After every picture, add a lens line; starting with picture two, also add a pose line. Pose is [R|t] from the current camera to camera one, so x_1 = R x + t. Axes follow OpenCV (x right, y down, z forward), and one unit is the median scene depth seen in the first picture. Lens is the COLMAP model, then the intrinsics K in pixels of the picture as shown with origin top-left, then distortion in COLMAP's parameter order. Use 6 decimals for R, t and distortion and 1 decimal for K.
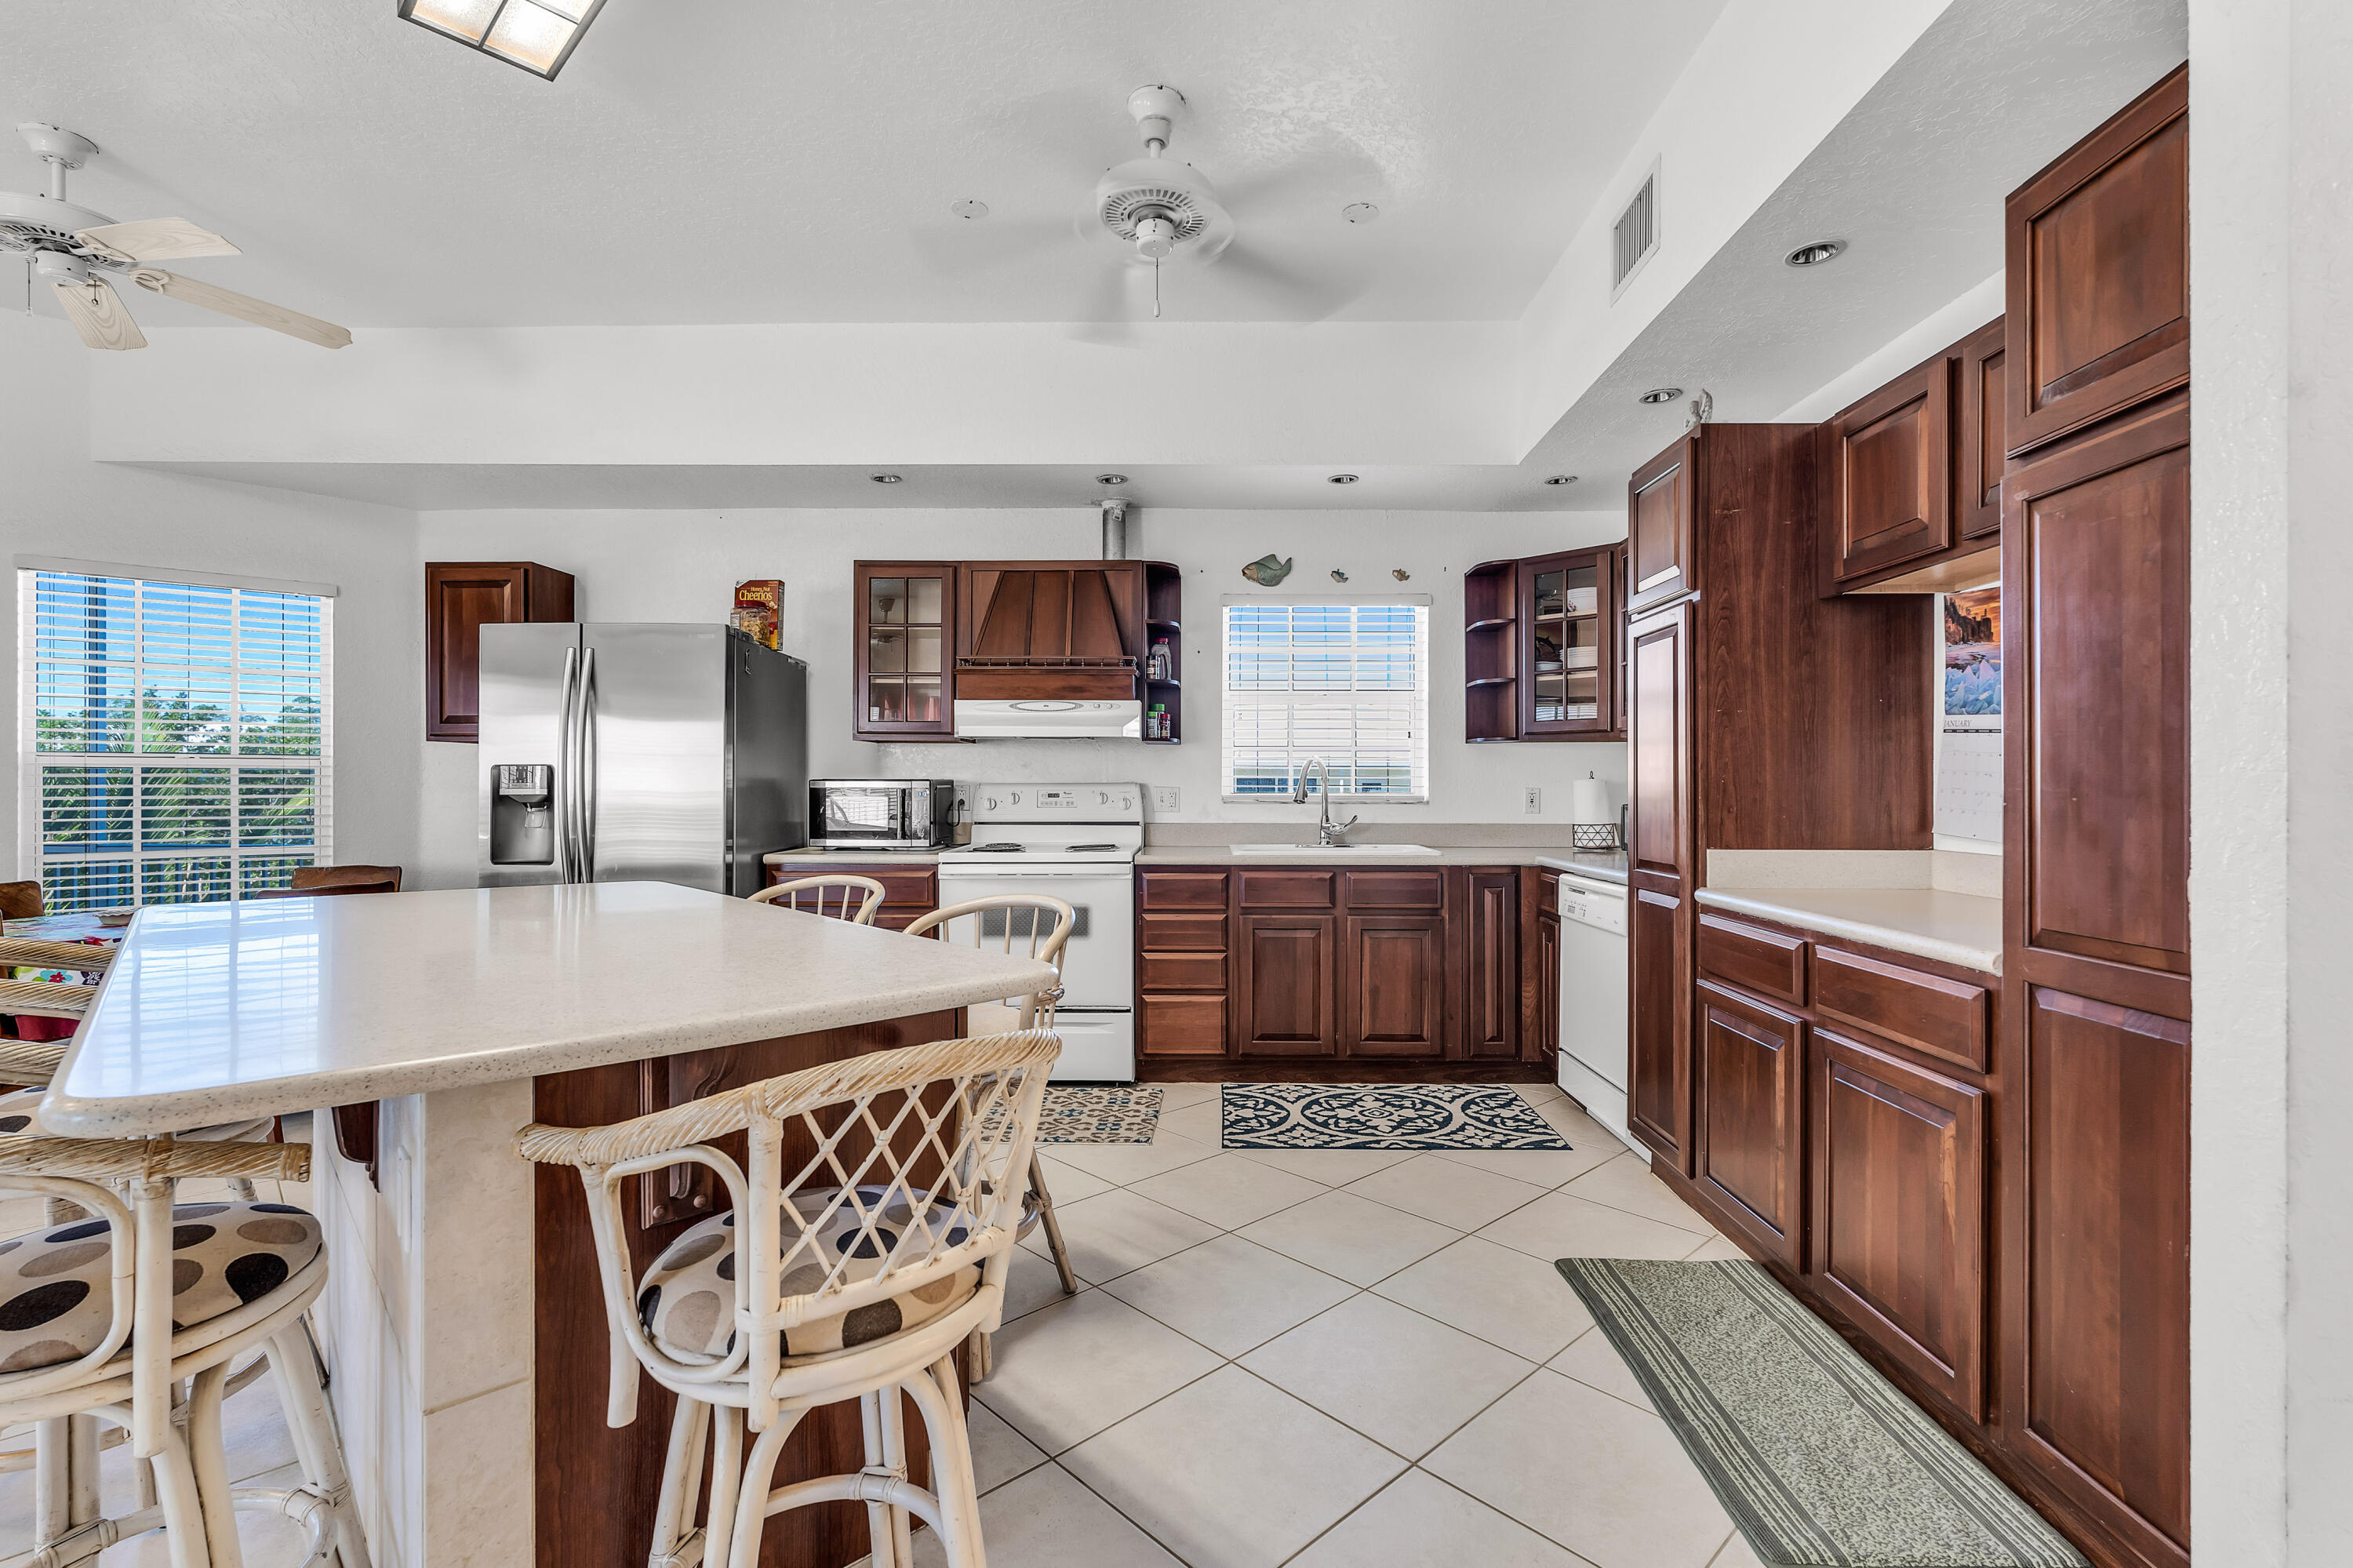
lens RADIAL K [[1058.0, 0, 1201.1], [0, 1058.0, 788.9], [0, 0, 1]] dist [-0.002172, -0.000384]
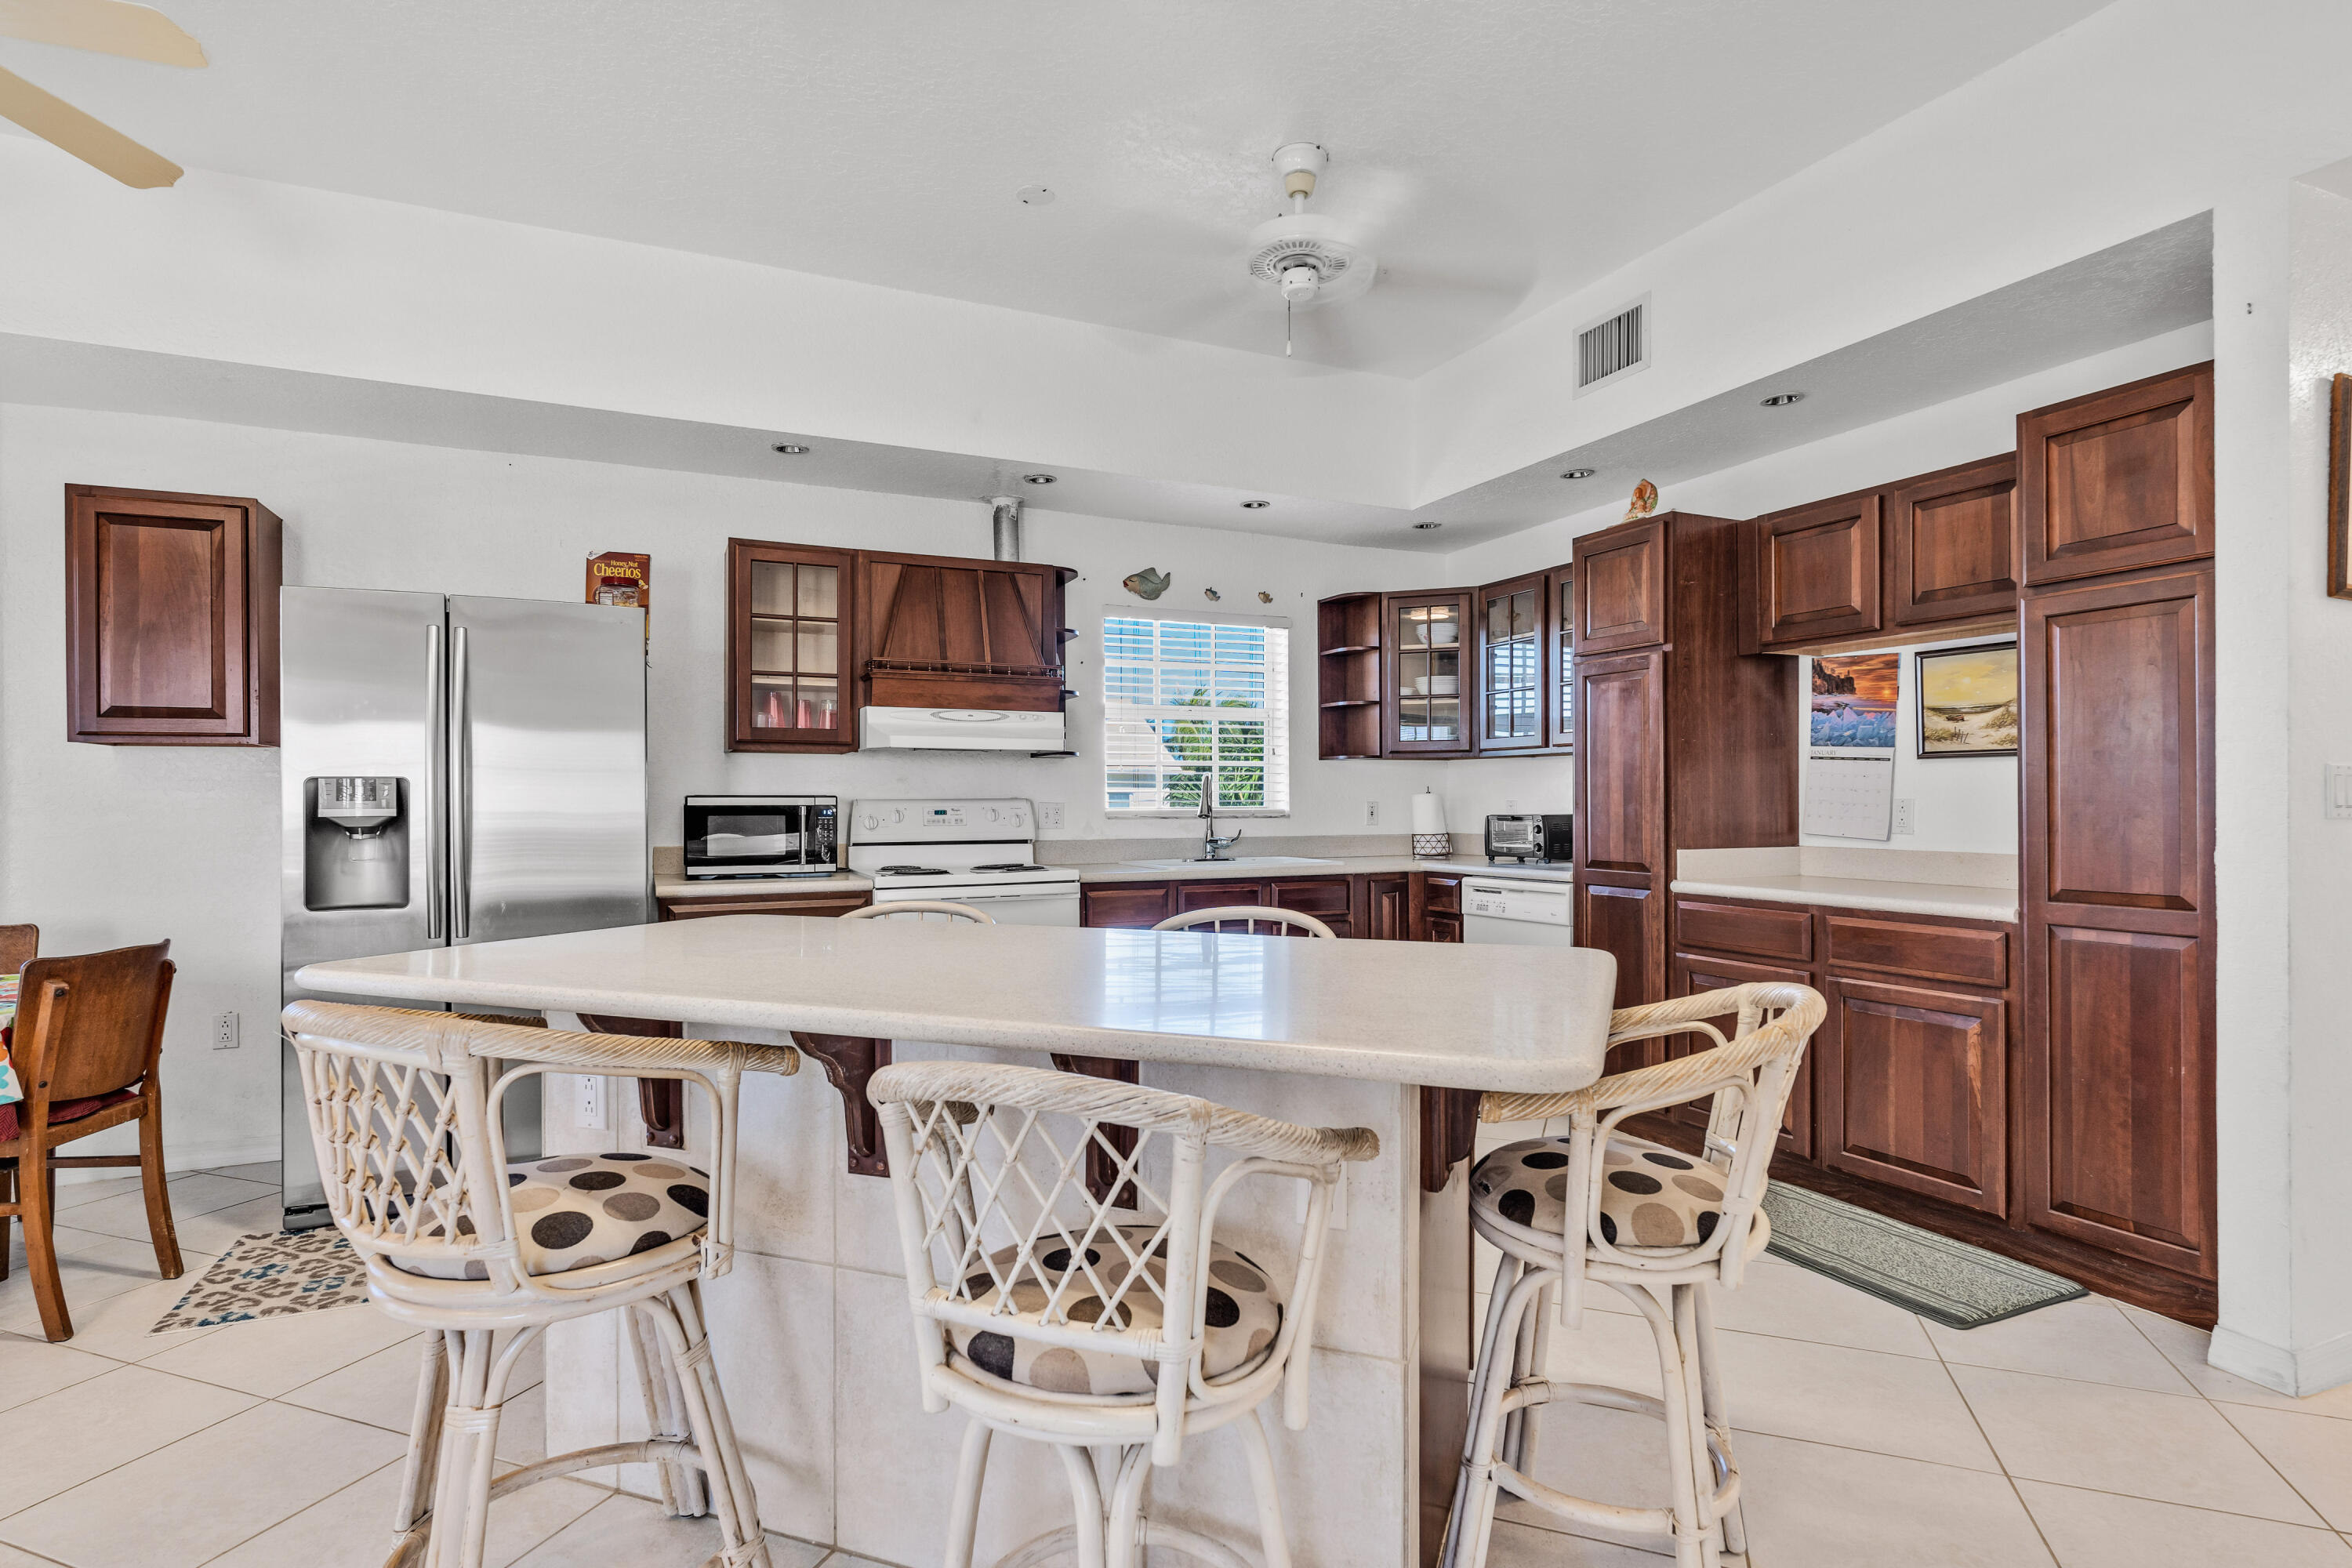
lens RADIAL K [[1175.7, 0, 1180.0], [0, 1175.7, 803.7], [0, 0, 1]] dist [-0.001128, 0.000299]
pose [[0.905191, -0.005662, 0.424968, -0.581760], [0.005442, 0.999984, 0.001732, -0.002984], [-0.424971, 0.000744, 0.905207, -0.014555]]
